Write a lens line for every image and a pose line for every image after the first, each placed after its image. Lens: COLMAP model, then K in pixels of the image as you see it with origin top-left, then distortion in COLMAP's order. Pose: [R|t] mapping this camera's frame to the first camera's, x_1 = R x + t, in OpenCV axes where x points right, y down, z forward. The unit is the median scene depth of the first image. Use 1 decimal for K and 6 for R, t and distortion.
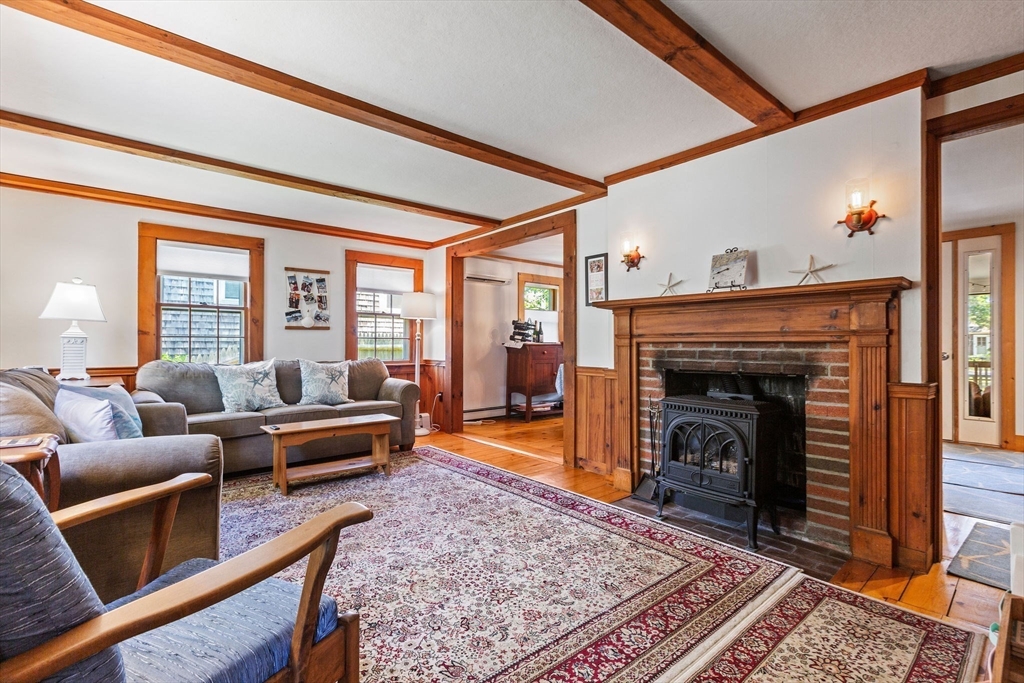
lens RADIAL K [[467.5, 0, 511.9], [0, 467.5, 342.5], [0, 0, 1]] dist [-0.000132, 0.000204]
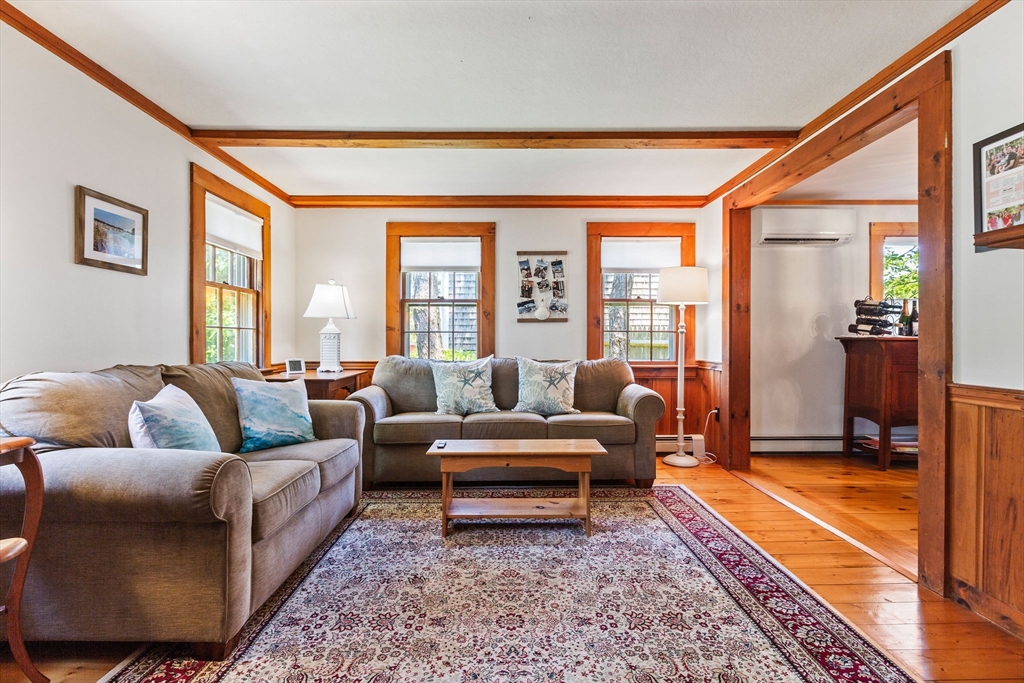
lens RADIAL K [[490.7, 0, 510.2], [0, 490.7, 342.0], [0, 0, 1]] dist [-0.004003, 0.000047]
pose [[0.763711, -0.000299, -0.645559, 0.102394], [0.004326, 0.999980, 0.004655, 0.004321], [0.645544, -0.006348, 0.763697, 0.296666]]
